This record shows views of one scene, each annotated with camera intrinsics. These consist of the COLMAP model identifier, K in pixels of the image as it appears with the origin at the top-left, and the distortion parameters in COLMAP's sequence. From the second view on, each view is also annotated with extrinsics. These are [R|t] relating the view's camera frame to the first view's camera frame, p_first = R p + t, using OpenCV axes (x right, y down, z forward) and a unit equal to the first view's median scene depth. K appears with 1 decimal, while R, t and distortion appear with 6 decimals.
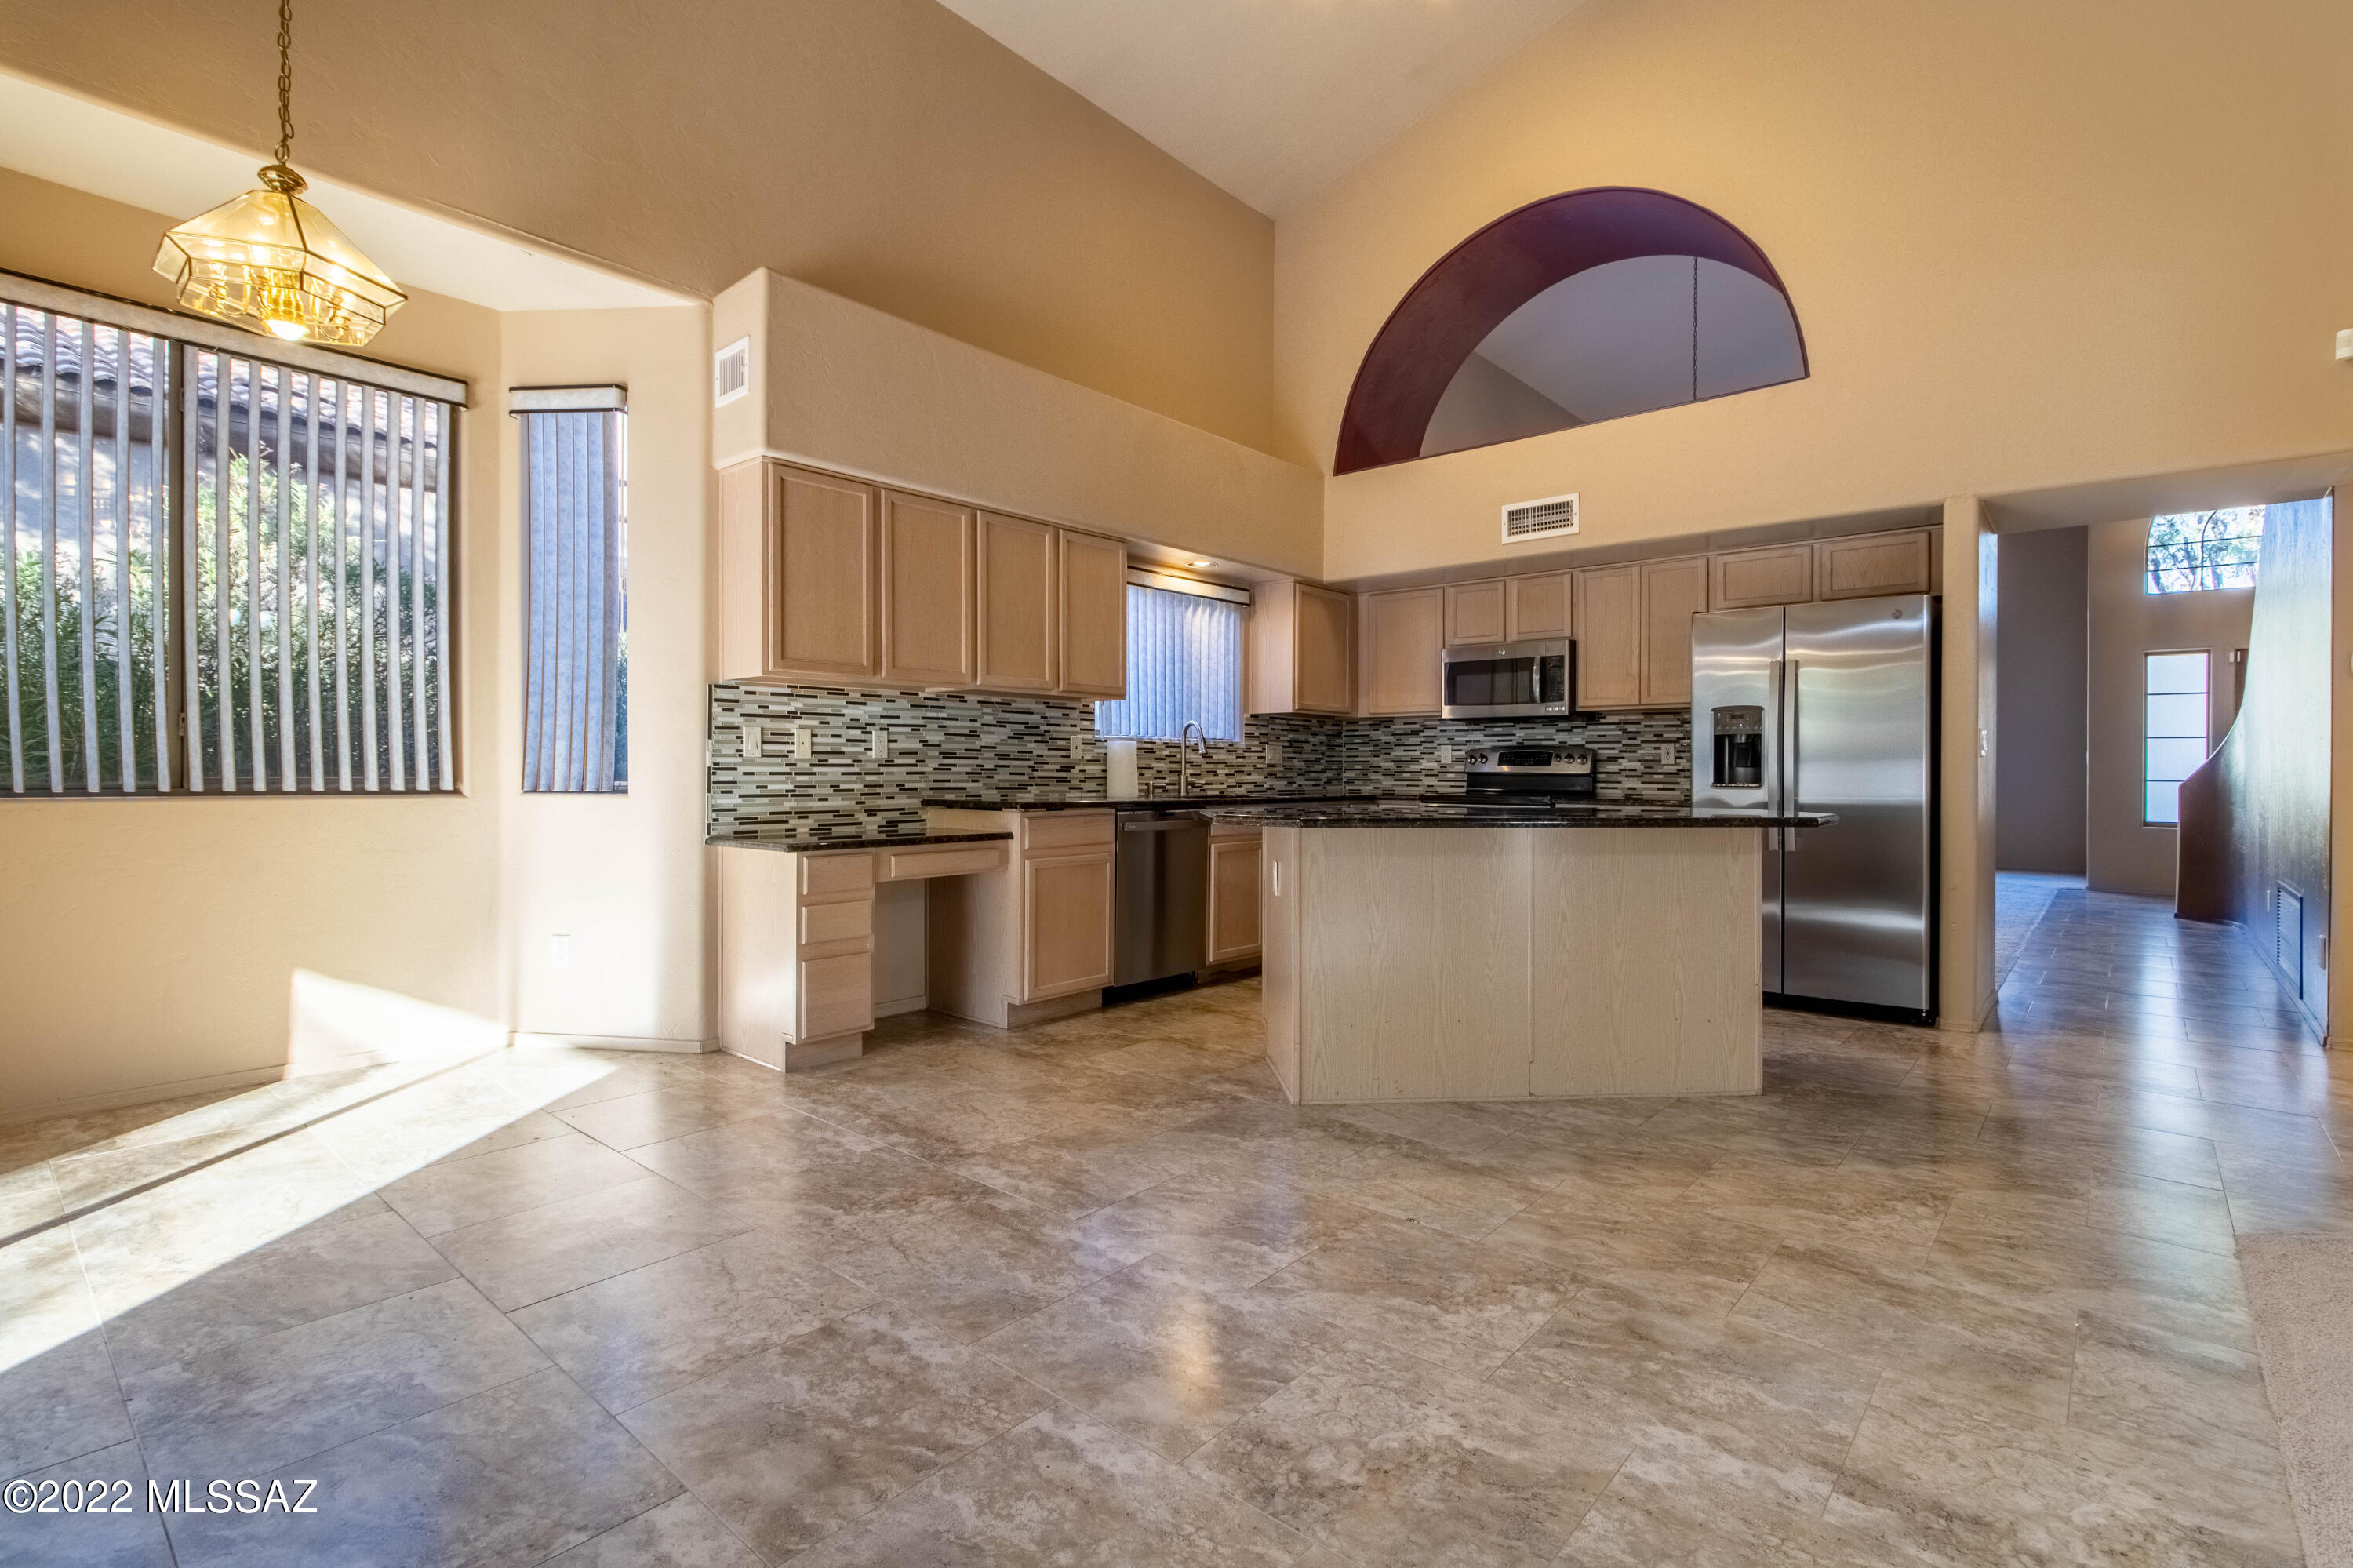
lens RADIAL K [[1077.8, 0, 1193.4], [0, 1077.8, 775.1], [0, 0, 1]] dist [0.003274, 0.001290]
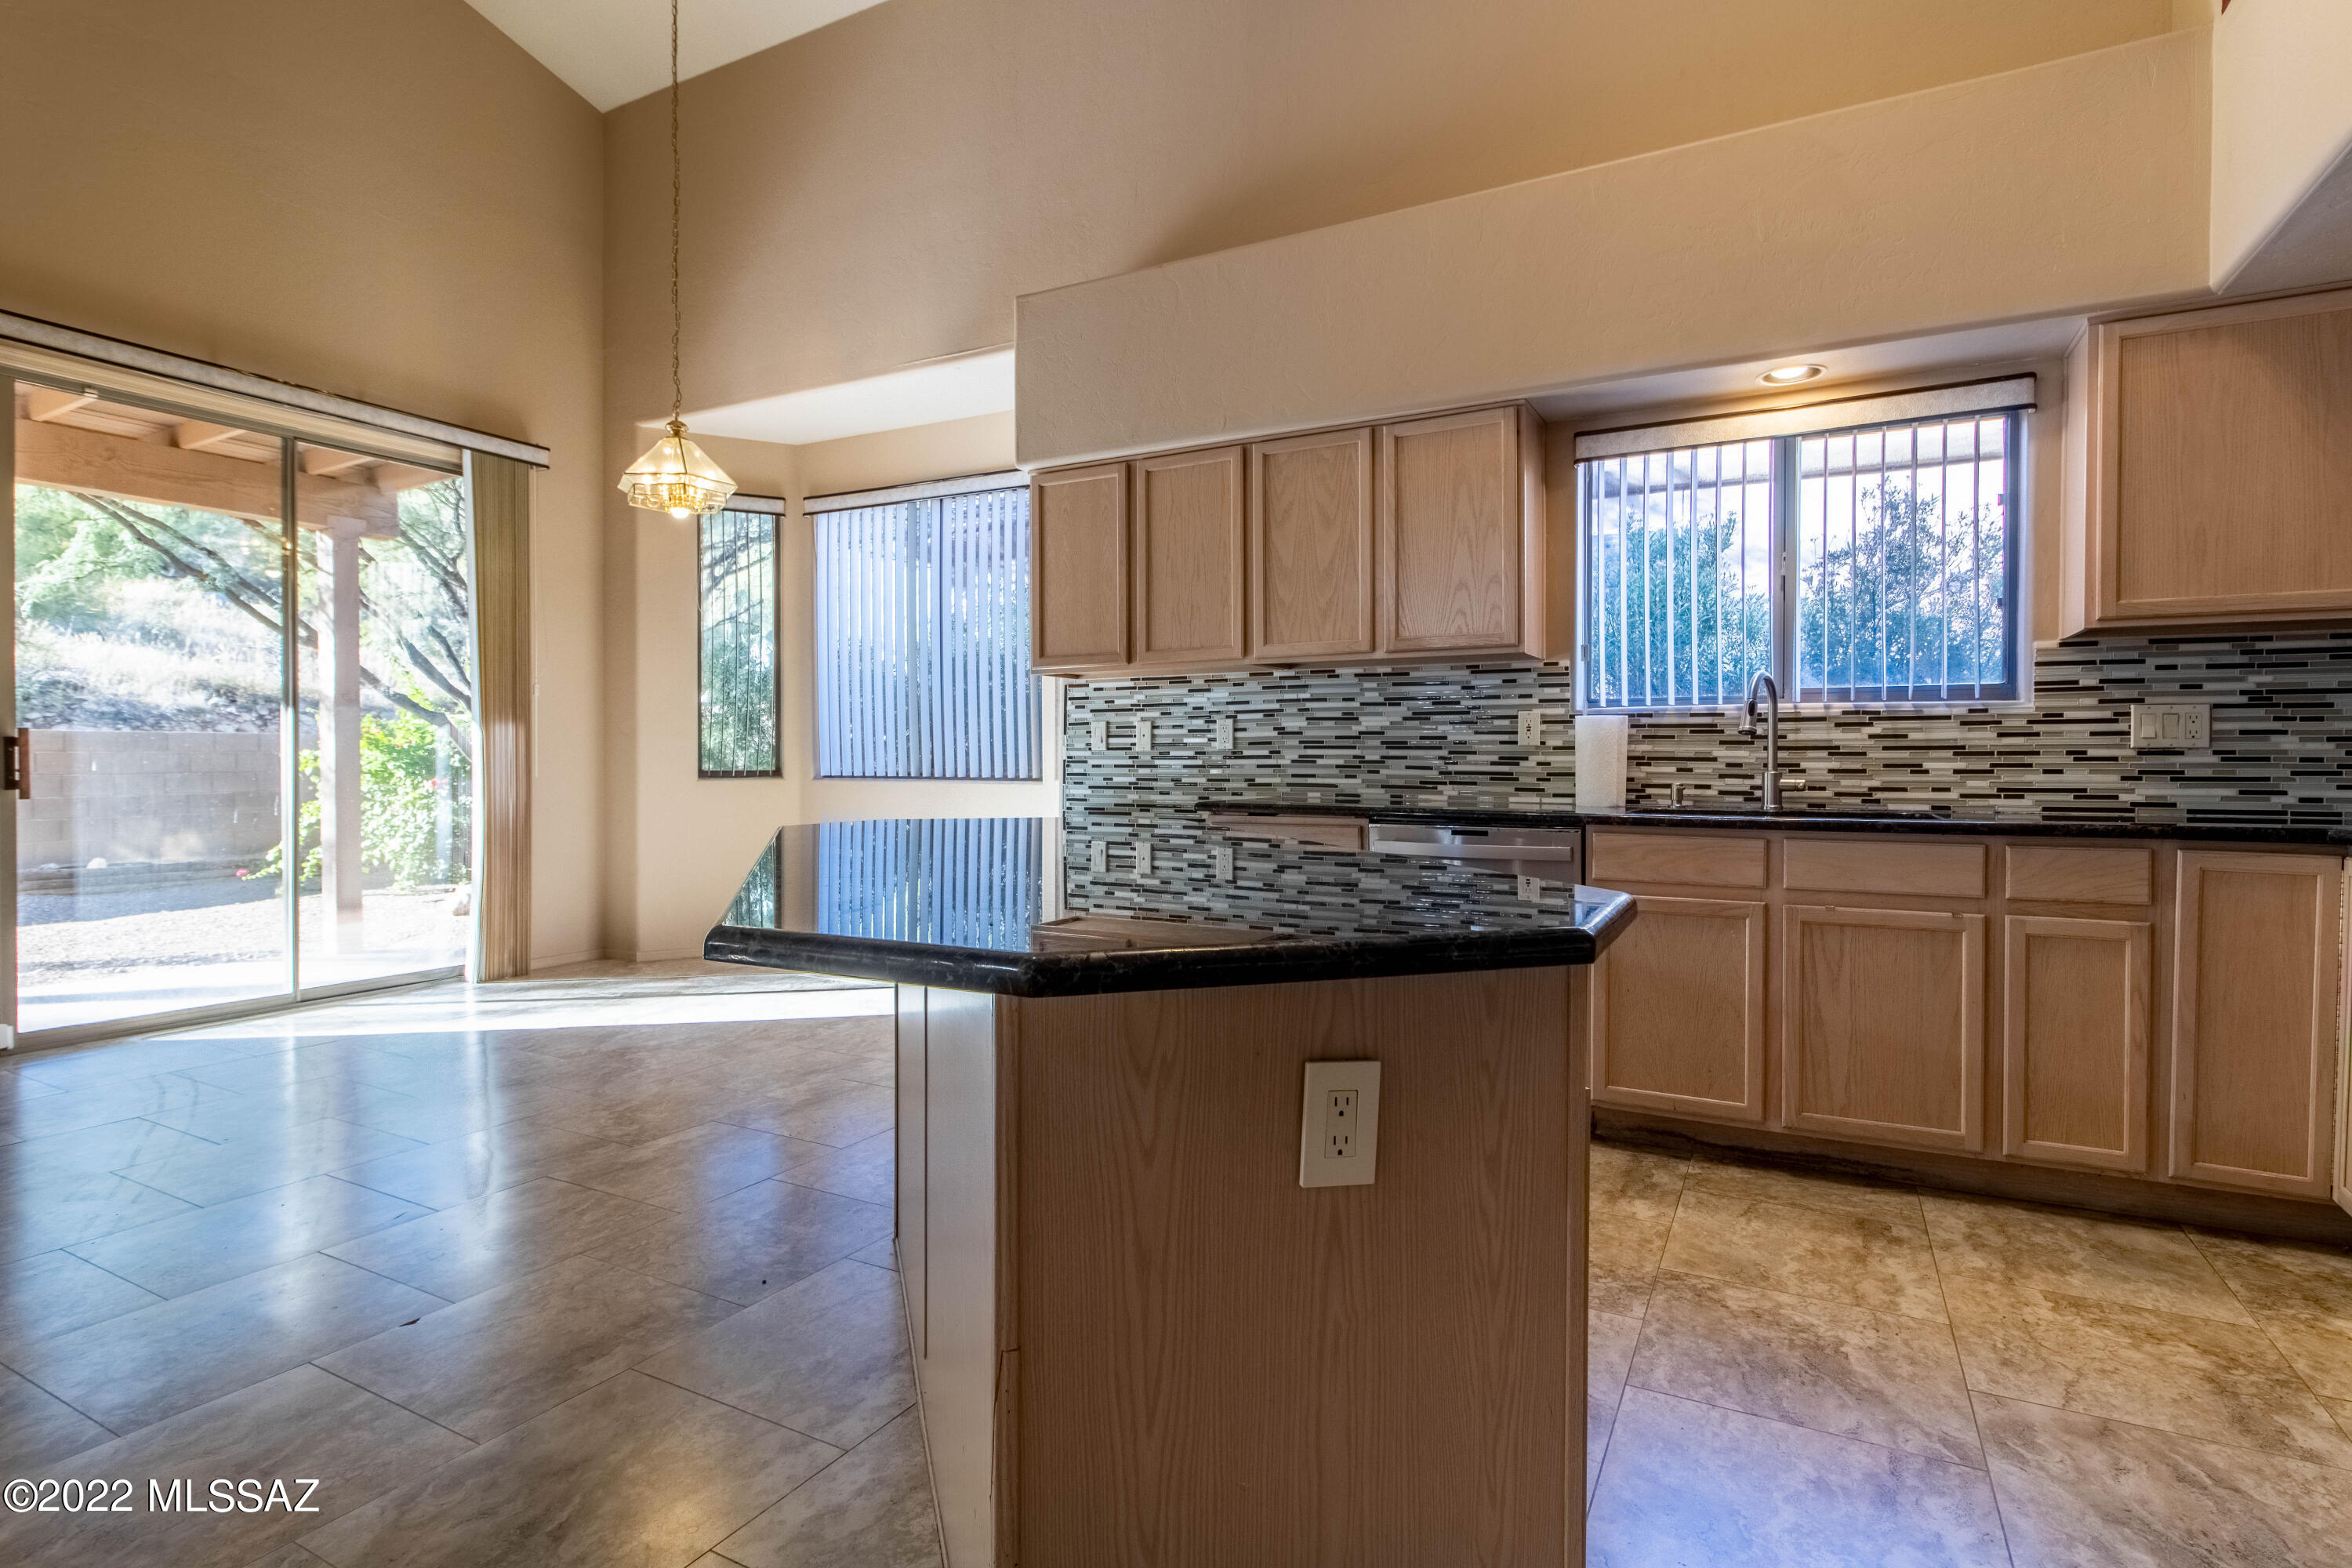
lens RADIAL K [[1175.5, 0, 1209.7], [0, 1175.5, 775.6], [0, 0, 1]] dist [0.000589, 0.000385]
pose [[0.218039, 0.010840, -0.975880, 0.648148], [-0.003983, 0.999940, 0.010218, -0.003790], [0.975932, 0.001659, 0.218069, 0.757152]]
